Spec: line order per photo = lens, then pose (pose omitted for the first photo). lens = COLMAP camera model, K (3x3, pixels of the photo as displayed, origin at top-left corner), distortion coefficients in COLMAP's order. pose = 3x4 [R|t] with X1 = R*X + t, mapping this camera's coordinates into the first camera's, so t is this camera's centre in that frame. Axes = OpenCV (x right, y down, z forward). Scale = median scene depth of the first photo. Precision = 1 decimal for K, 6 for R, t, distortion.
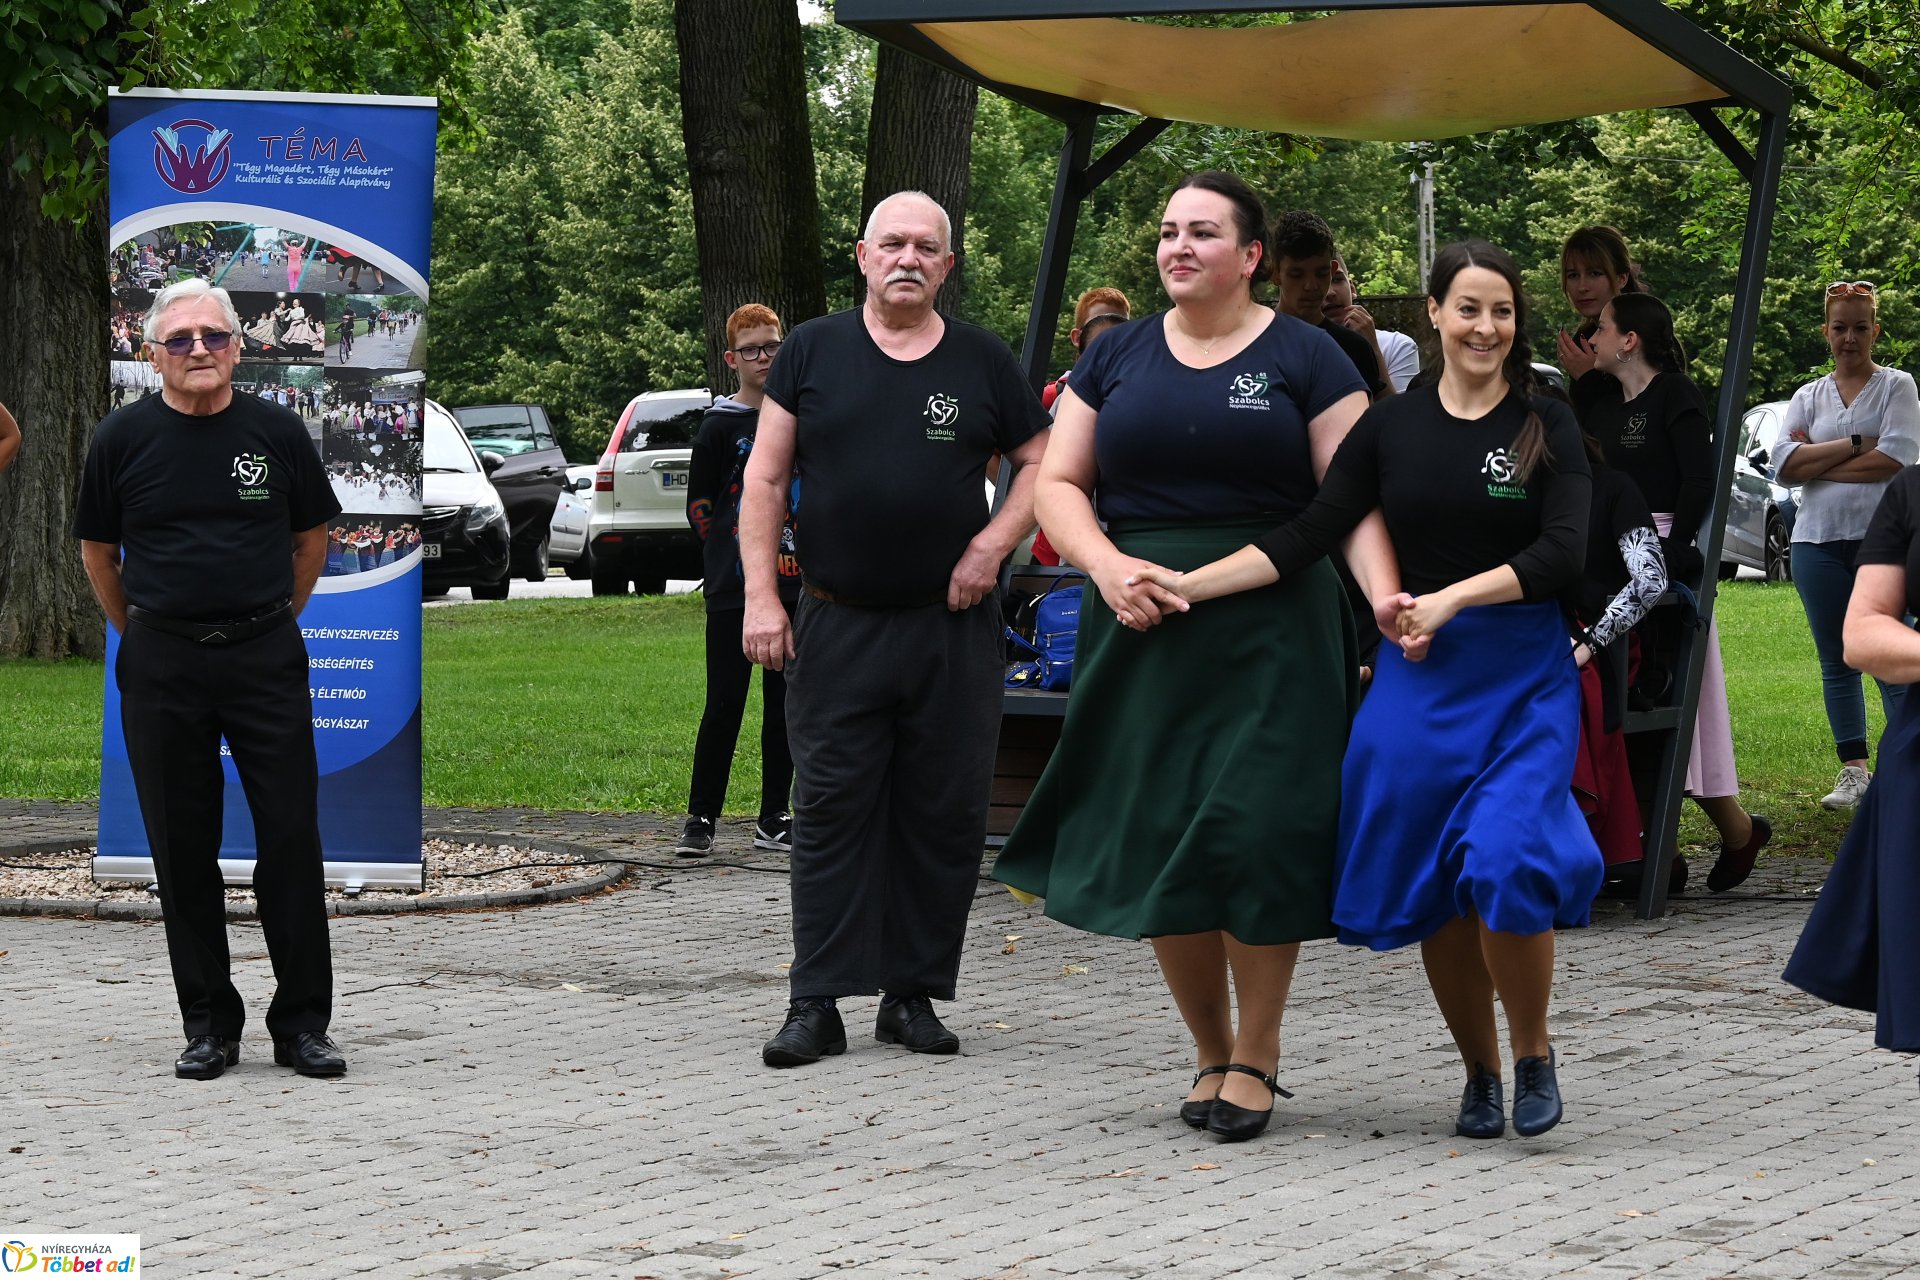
lens RADIAL K [[5593.9, 0, 945.8], [0, 5593.9, 629.0], [0, 0, 1]] dist [0.005873, 0.000000]
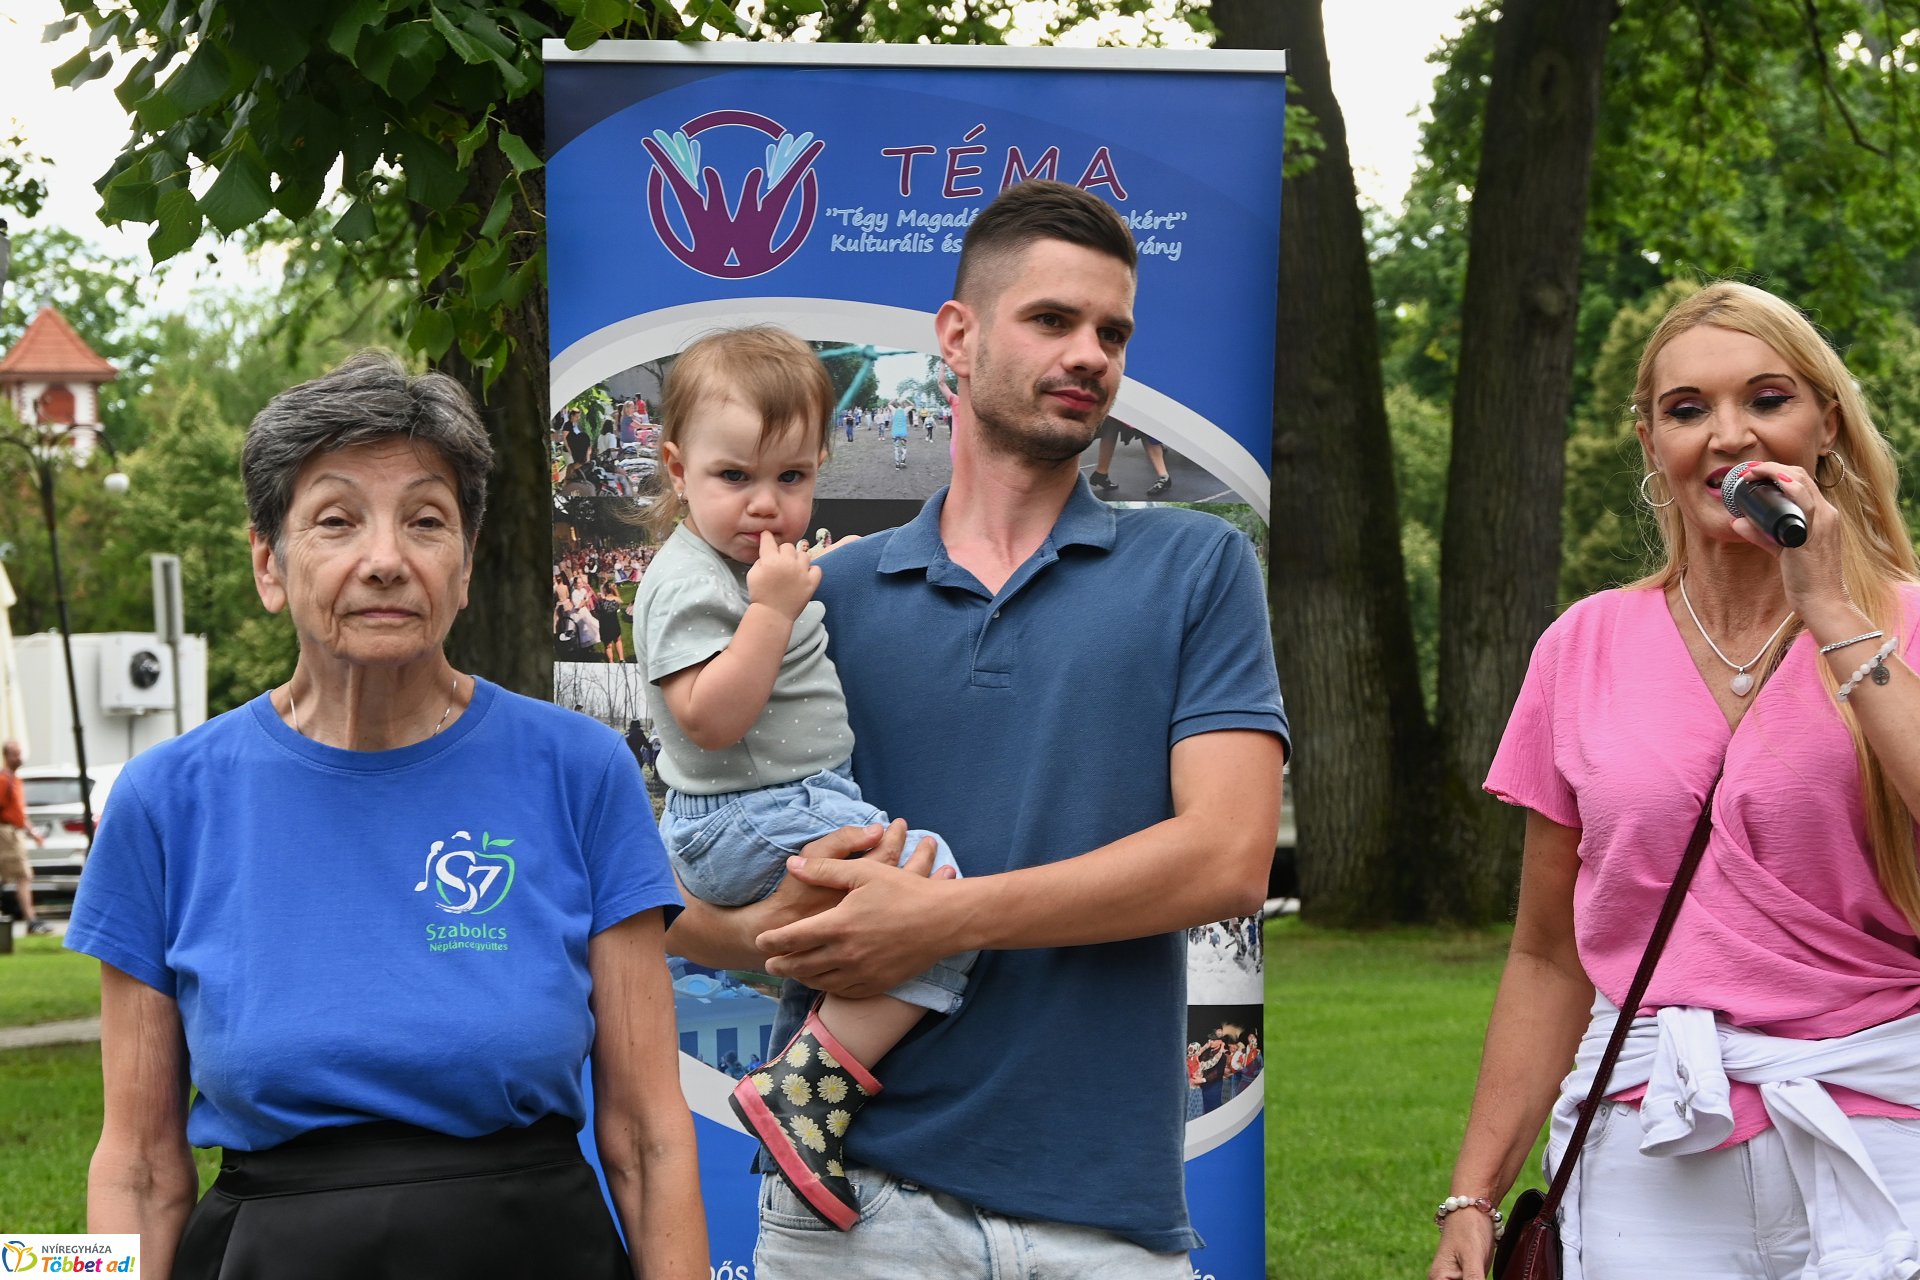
lens RADIAL K [[5593.9, 0, 963.4], [0, 5593.9, 634.5], [0, 0, 1]] dist [0.005873, 0.000000]
pose [[0.996005, -0.015791, -0.087892, -0.078369], [0.011049, 0.998470, -0.054180, -0.025897], [0.088613, 0.052993, 0.994656, 0.564753]]
